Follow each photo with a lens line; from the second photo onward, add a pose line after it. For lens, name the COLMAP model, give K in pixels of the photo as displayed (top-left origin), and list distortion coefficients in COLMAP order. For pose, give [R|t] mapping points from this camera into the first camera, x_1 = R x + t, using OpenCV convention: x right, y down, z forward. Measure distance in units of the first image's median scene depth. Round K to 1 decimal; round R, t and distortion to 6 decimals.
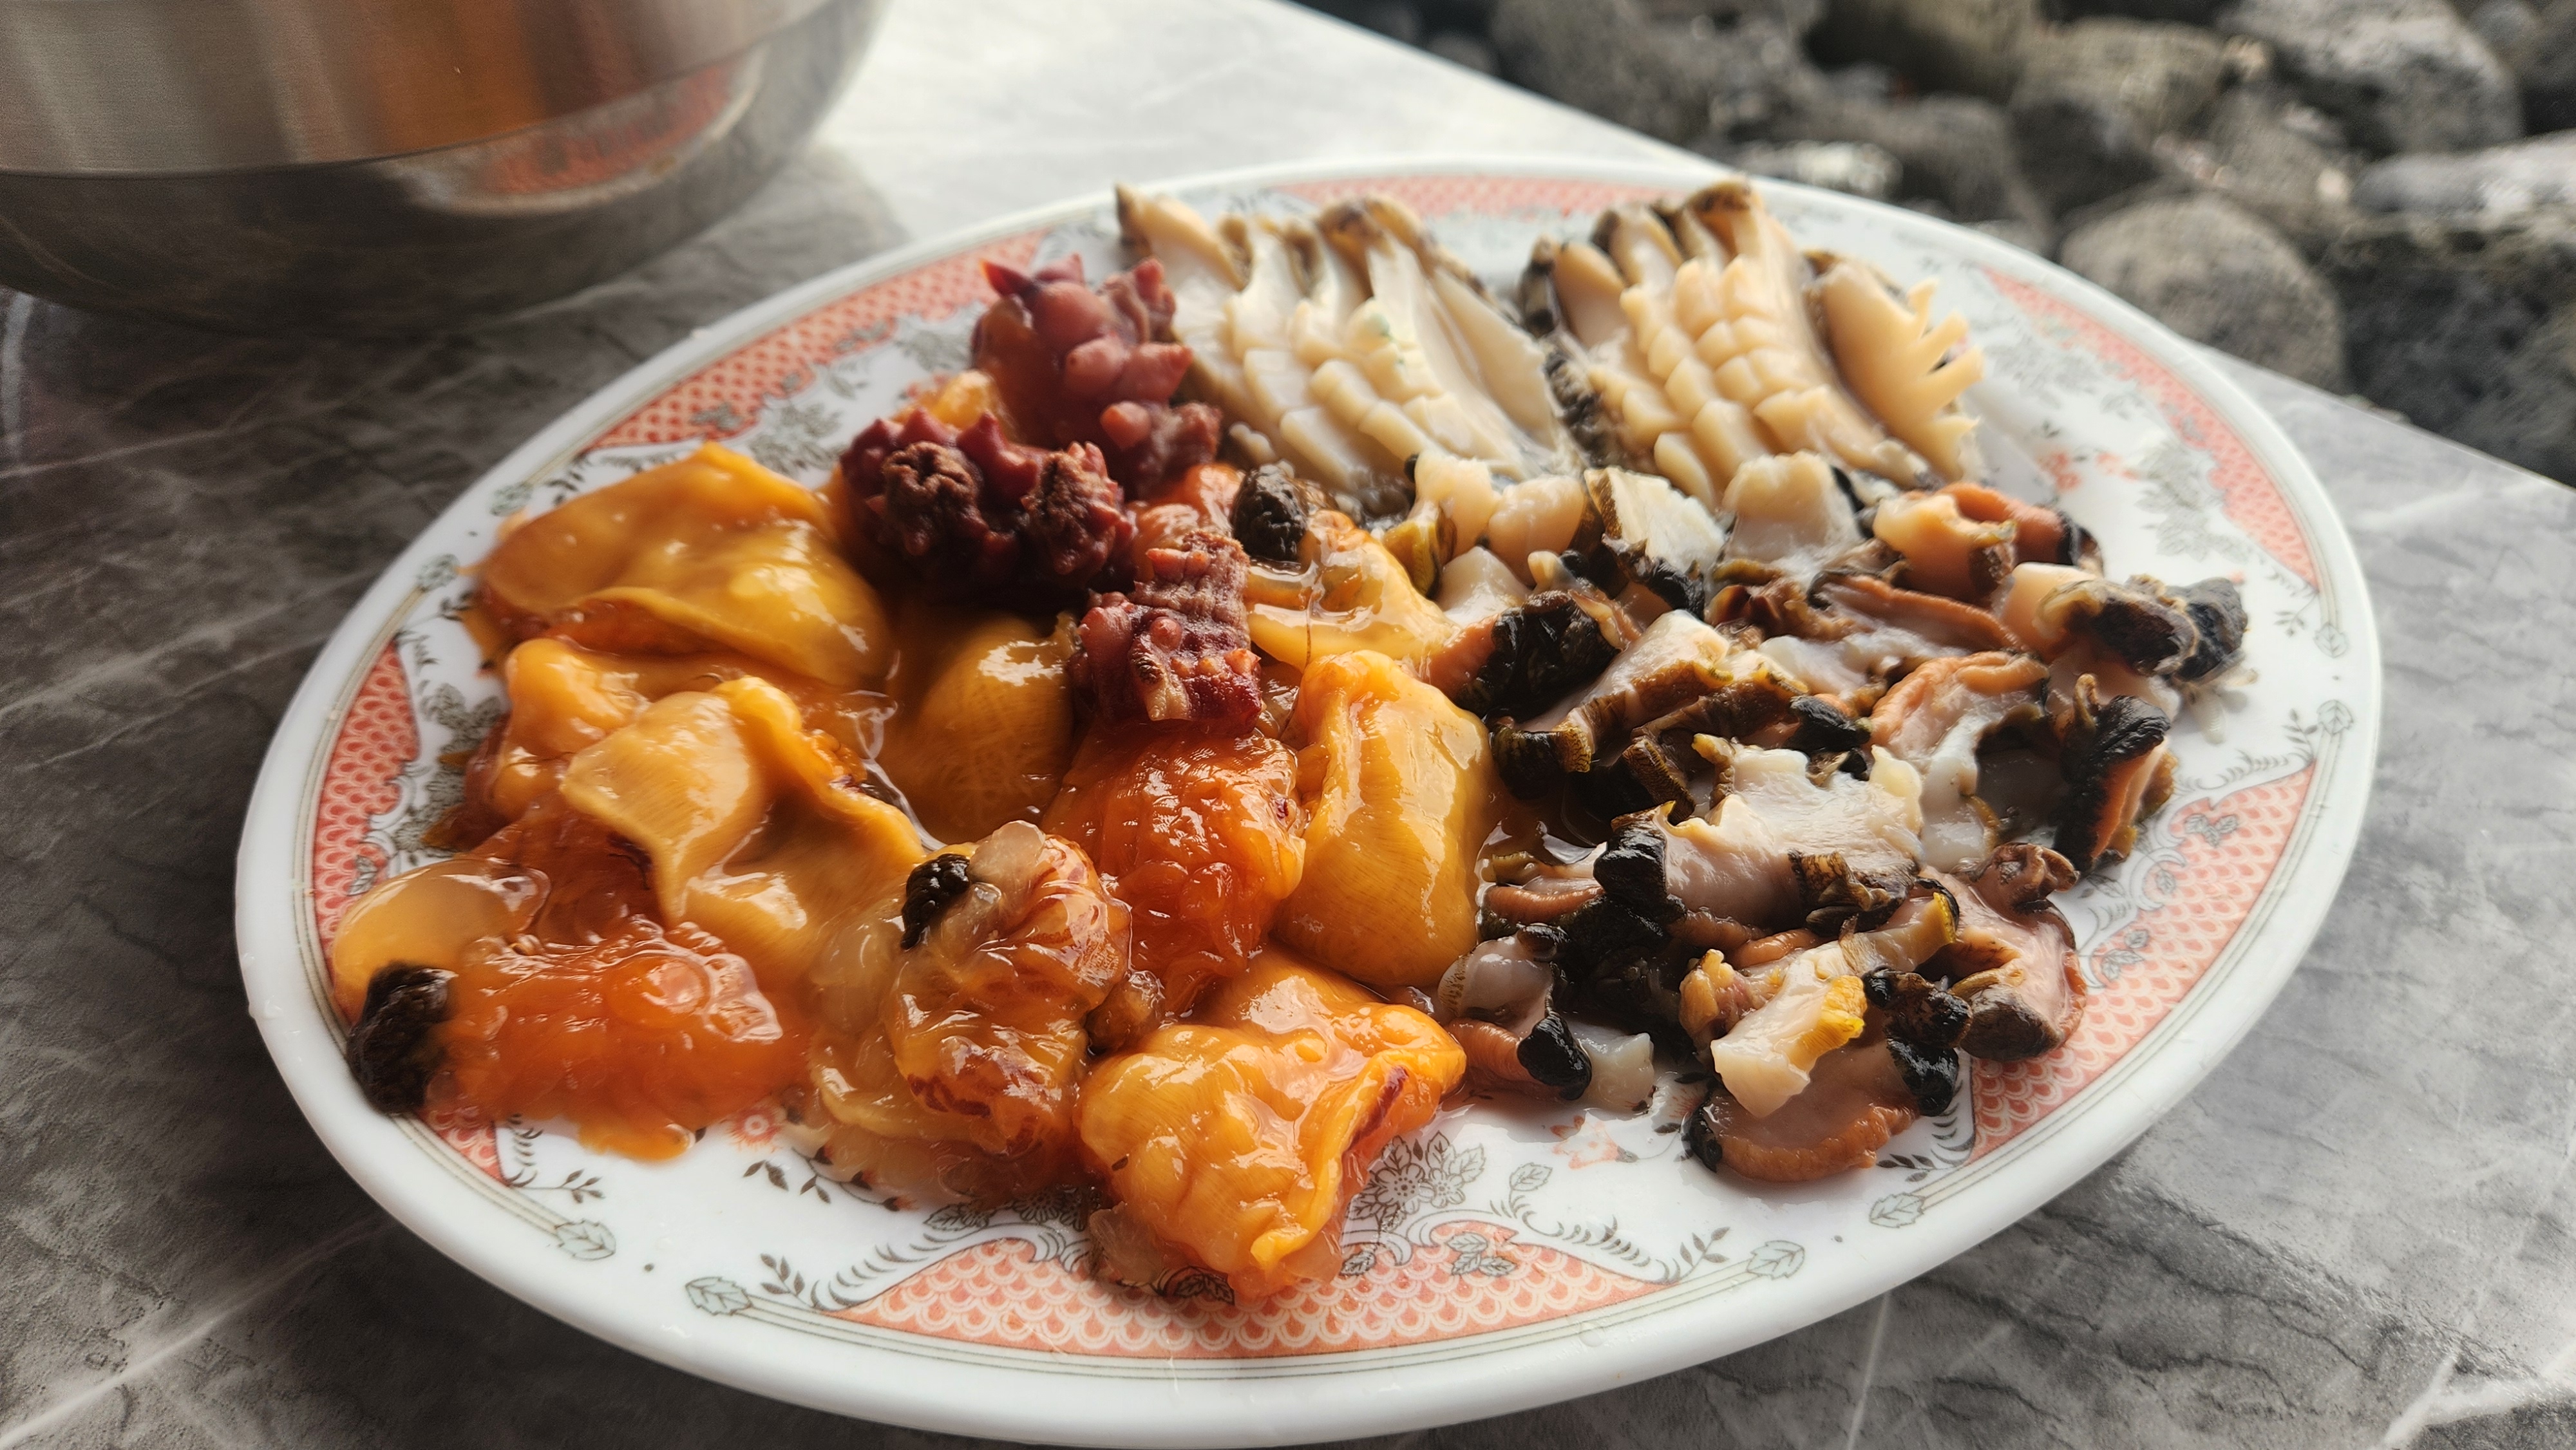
lens RADIAL K [[1795.3, 0, 1295.3], [0, 1795.3, 761.8], [0, 0, 1]] dist [0.023156, -0.041782]
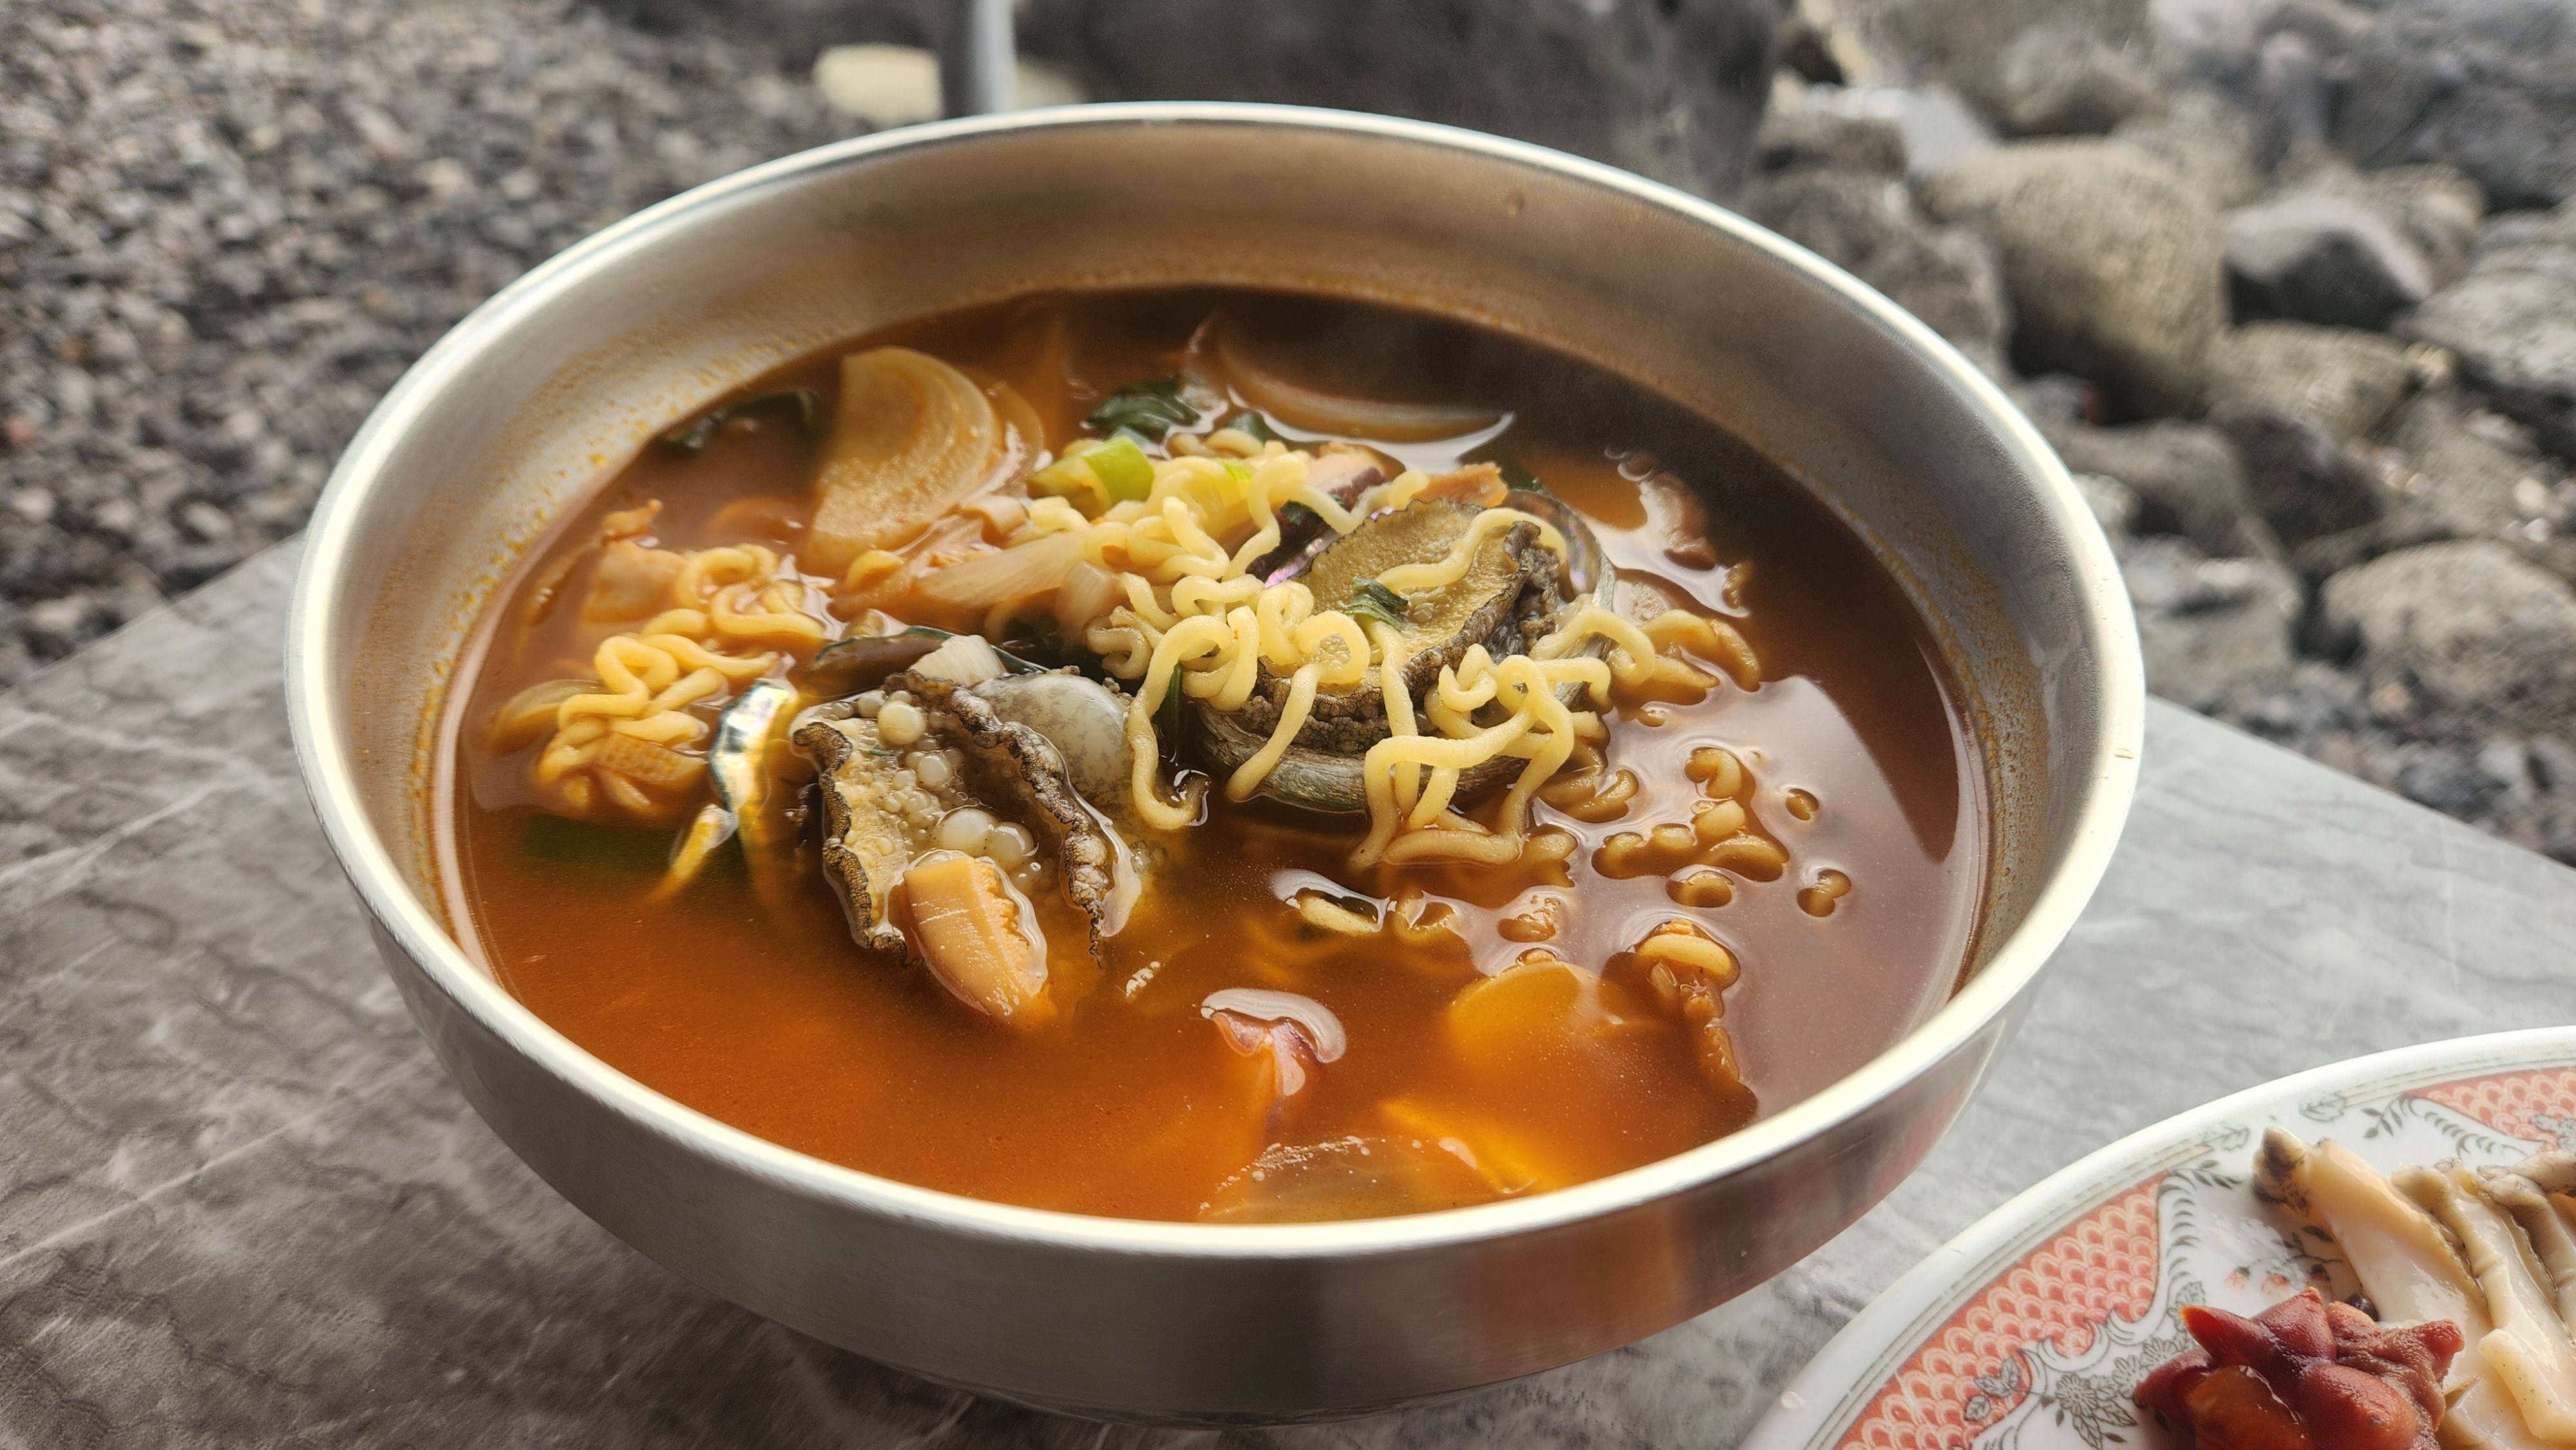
lens RADIAL K [[1843.8, 0, 1281.6], [0, 1843.8, 735.0], [0, 0, 1]] dist [-0.001507, -0.023866]
pose [[0.998621, 0.019511, -0.048748, -0.533728], [-0.026473, 0.988852, -0.146528, -0.412443], [0.045345, 0.147616, 0.988005, 0.264918]]
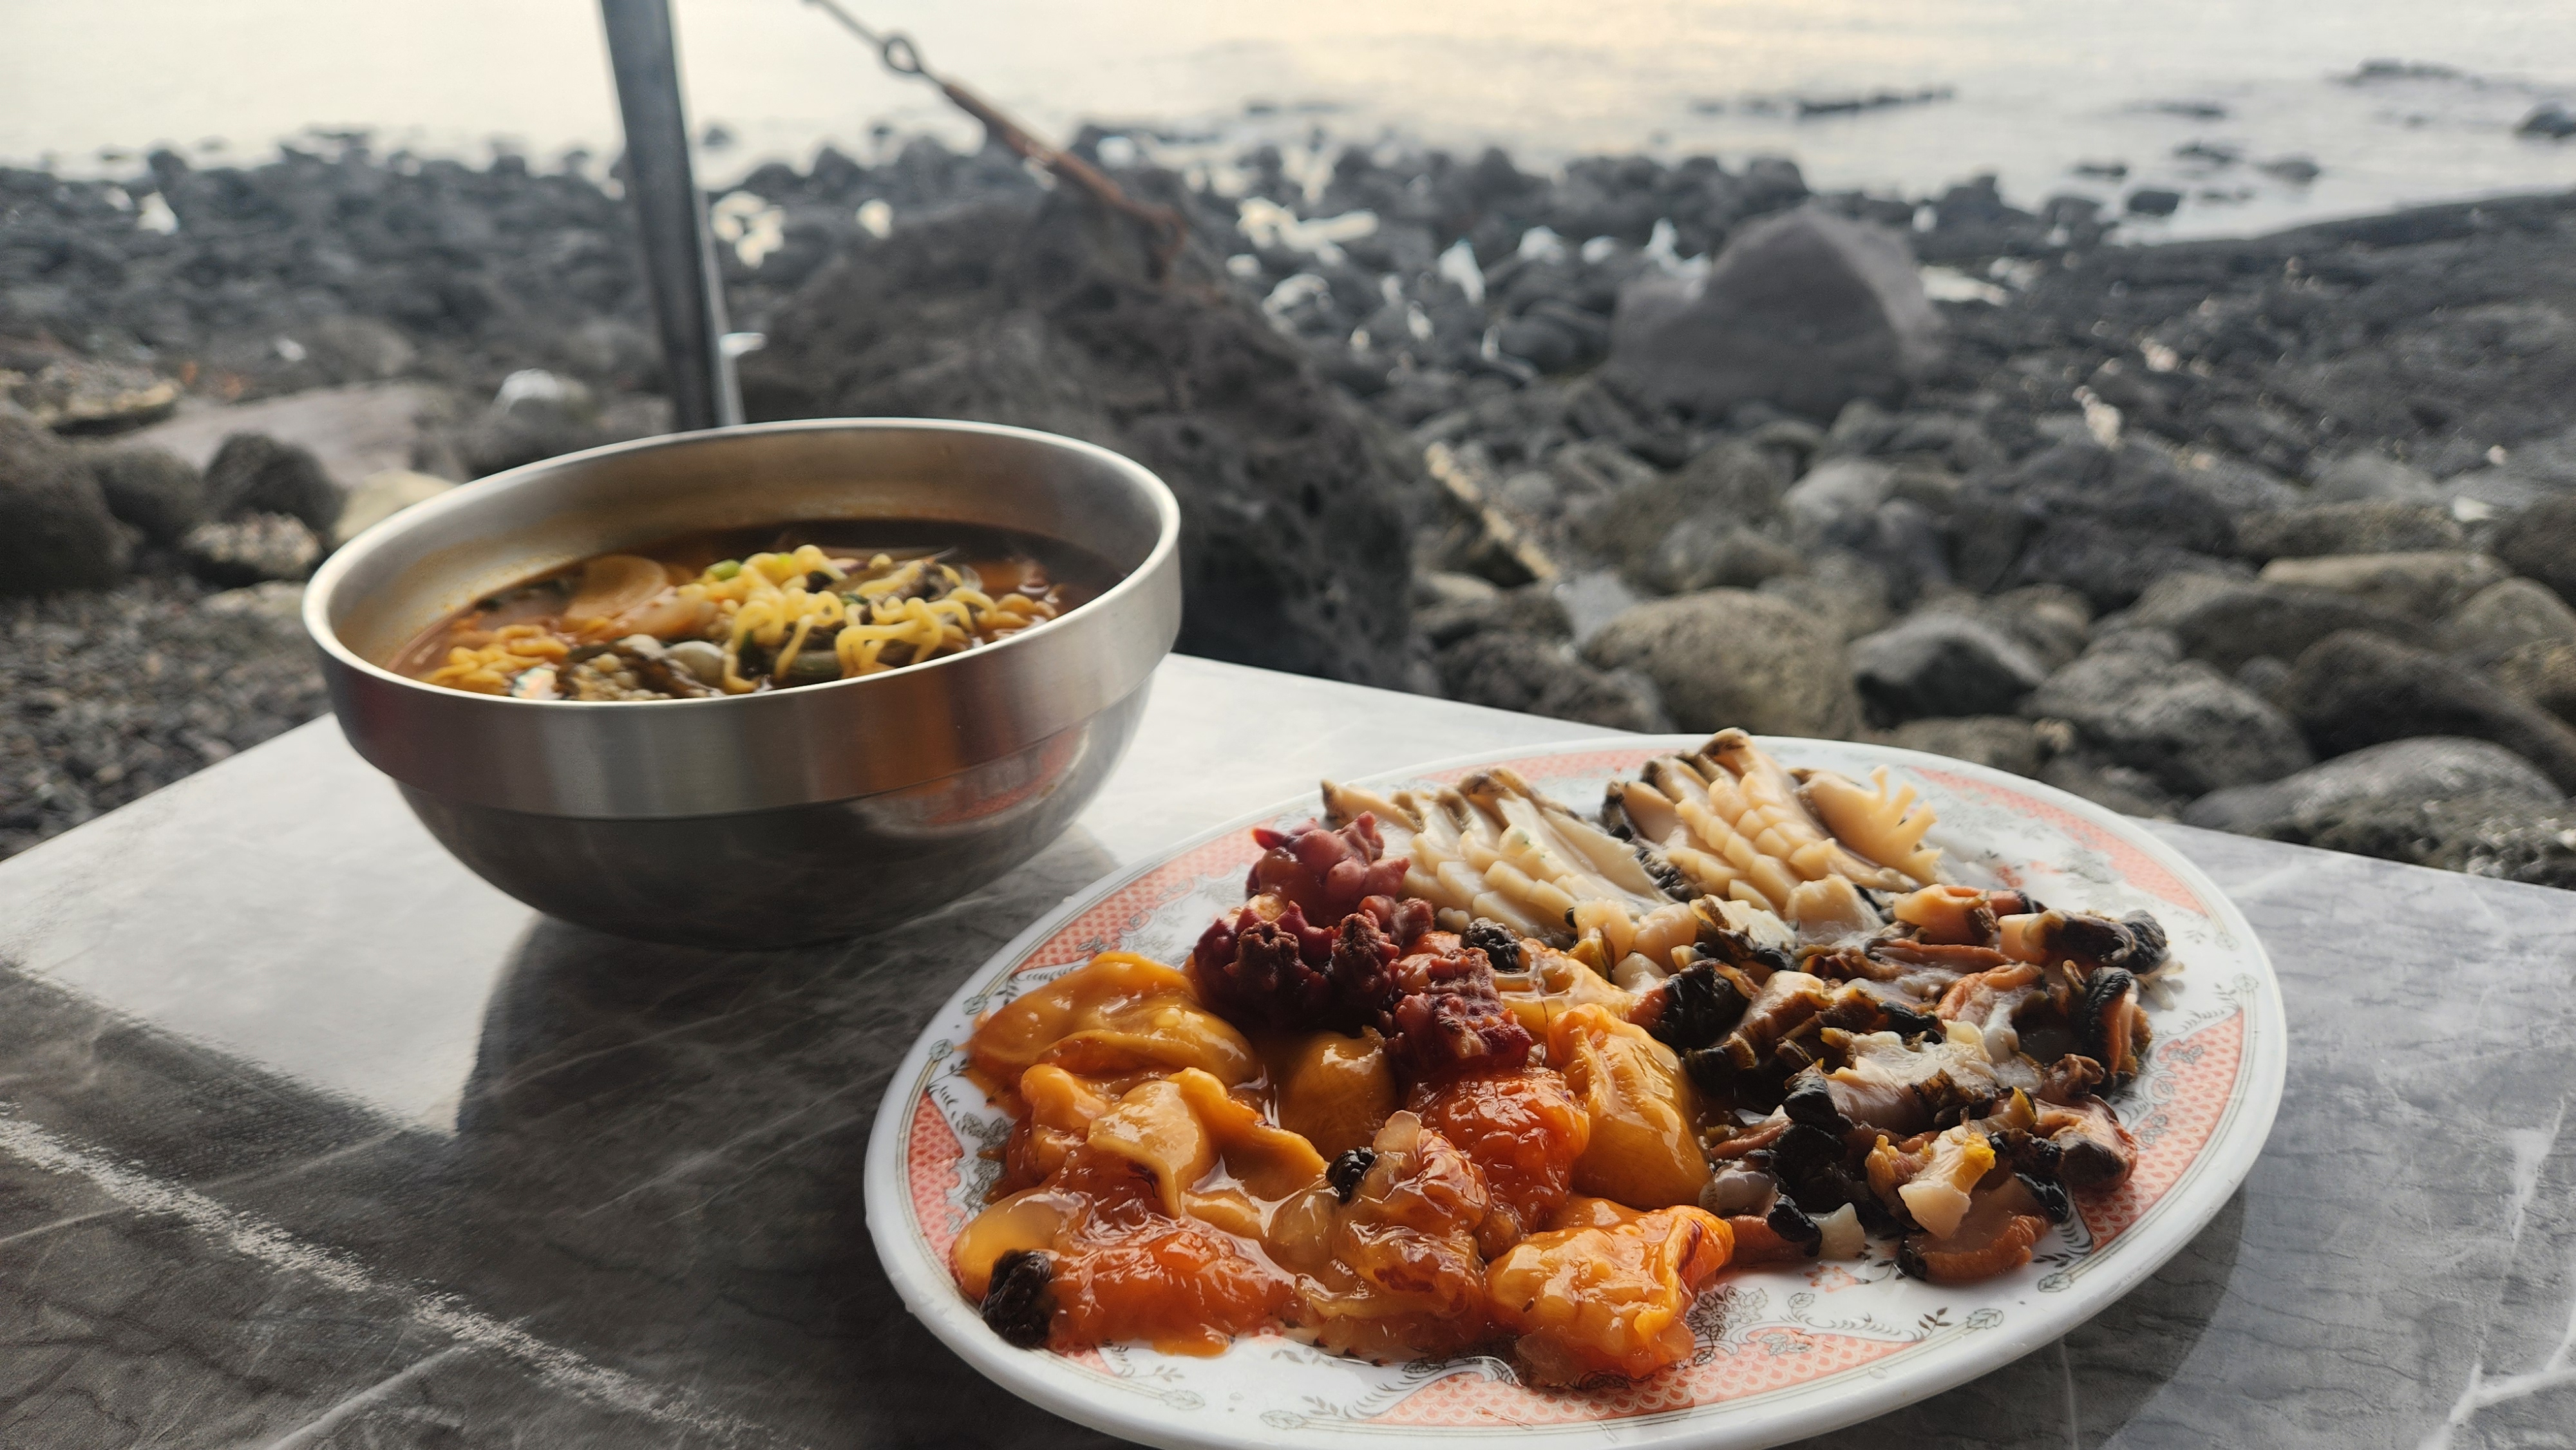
lens RADIAL K [[1795.3, 0, 1295.3], [0, 1795.3, 761.8], [0, 0, 1]] dist [0.023156, -0.041782]
pose [[0.989566, -0.130774, 0.060479, -0.238253], [0.144079, 0.900716, -0.409819, 0.299271], [-0.000880, 0.414257, 0.910160, -0.382921]]
